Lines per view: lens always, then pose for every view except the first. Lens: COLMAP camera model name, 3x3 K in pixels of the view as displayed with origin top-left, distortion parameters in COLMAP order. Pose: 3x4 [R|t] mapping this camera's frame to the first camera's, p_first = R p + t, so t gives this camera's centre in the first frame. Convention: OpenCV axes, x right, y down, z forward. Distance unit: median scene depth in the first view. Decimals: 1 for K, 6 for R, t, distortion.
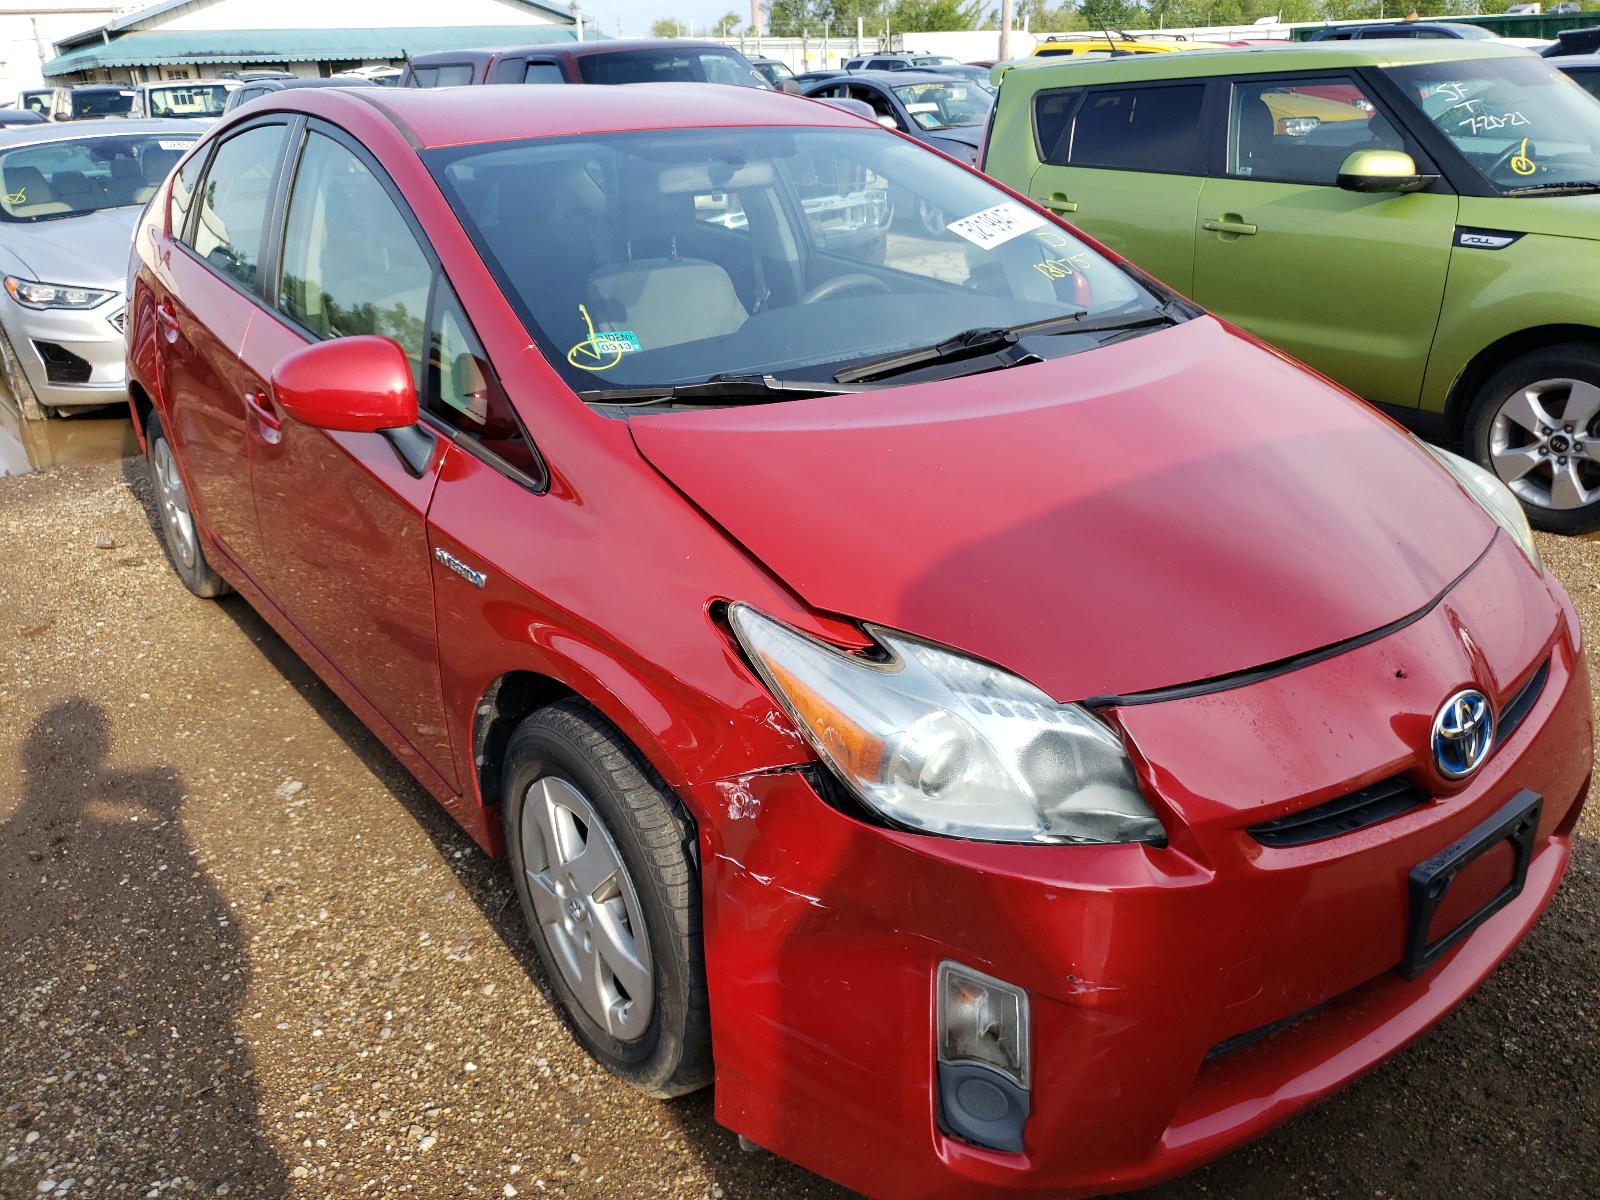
lens RADIAL K [[1209.2, 0, 801.6], [0, 1209.2, 598.4], [0, 0, 1]] dist [-0.036369, -0.002965]
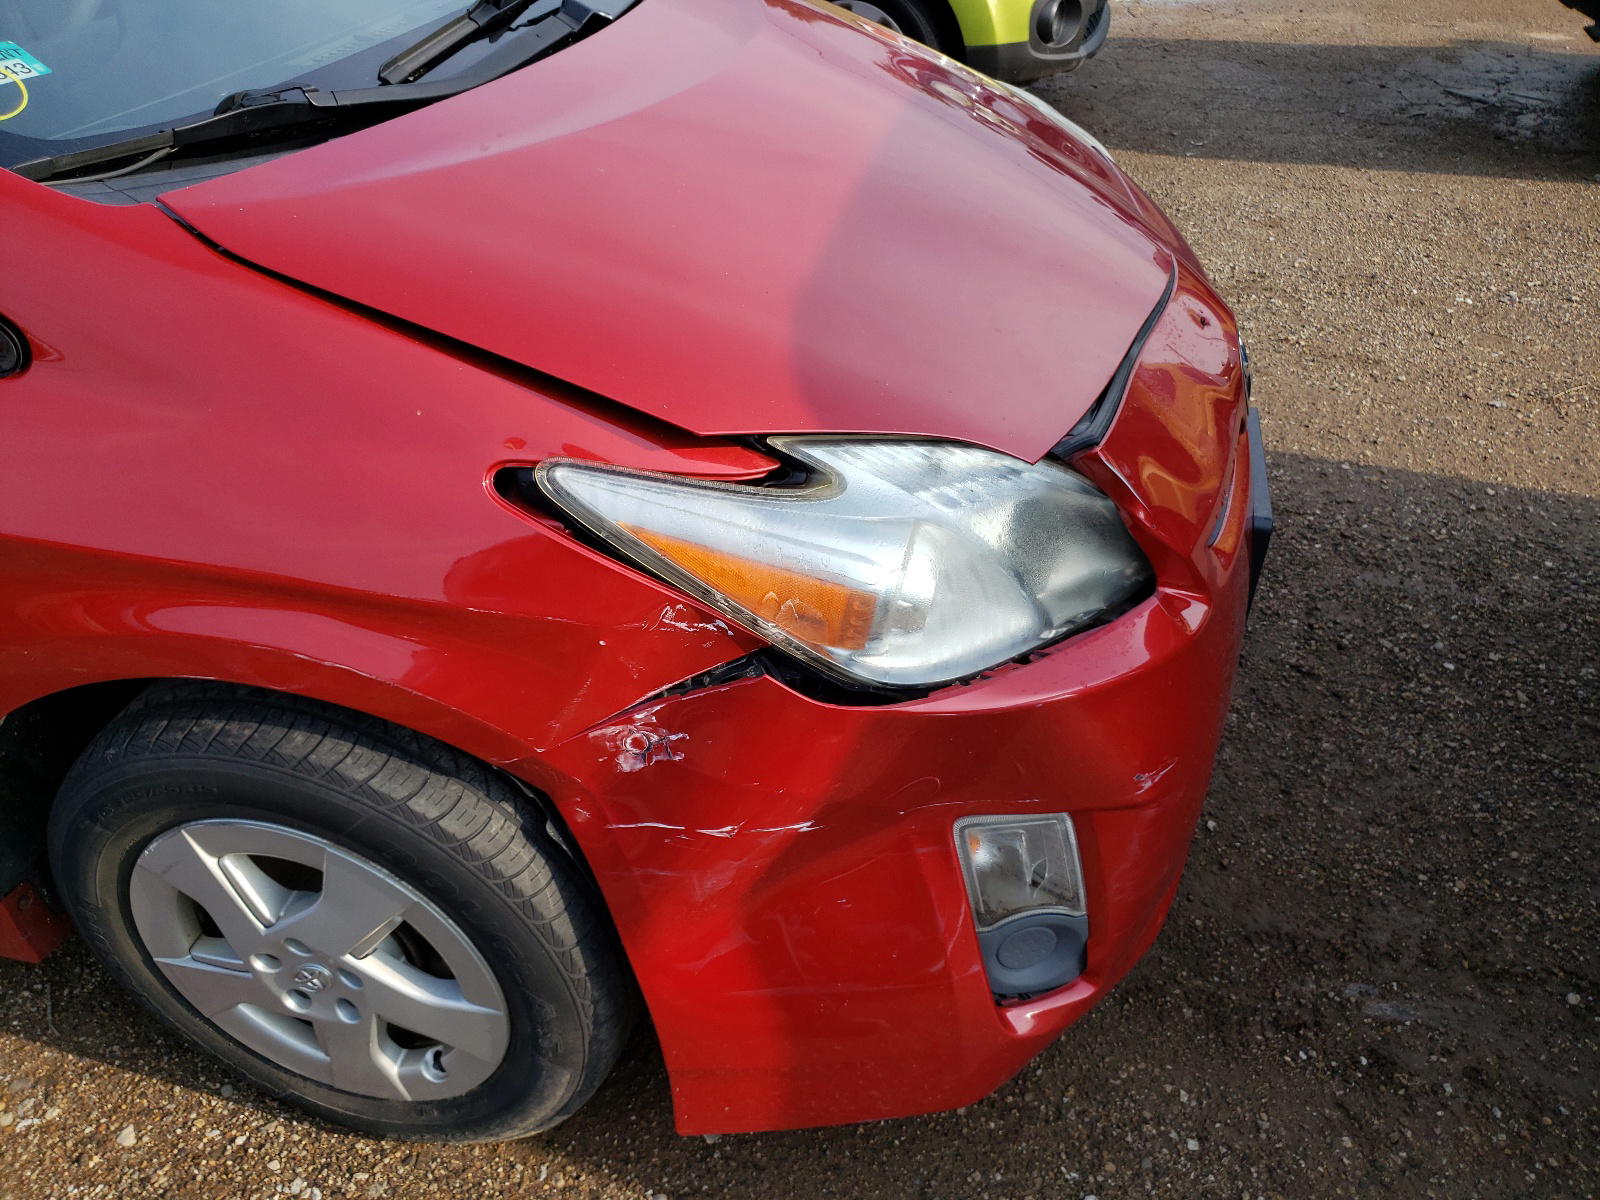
lens RADIAL K [[1219.1, 0, 799.6], [0, 1219.1, 605.1], [0, 0, 1]] dist [-0.002477, 0.006498]
pose [[0.781462, -0.357462, 0.511407, -0.277183], [0.225433, 0.926013, 0.302786, -0.083394], [-0.581804, -0.121328, 0.804228, 0.374378]]
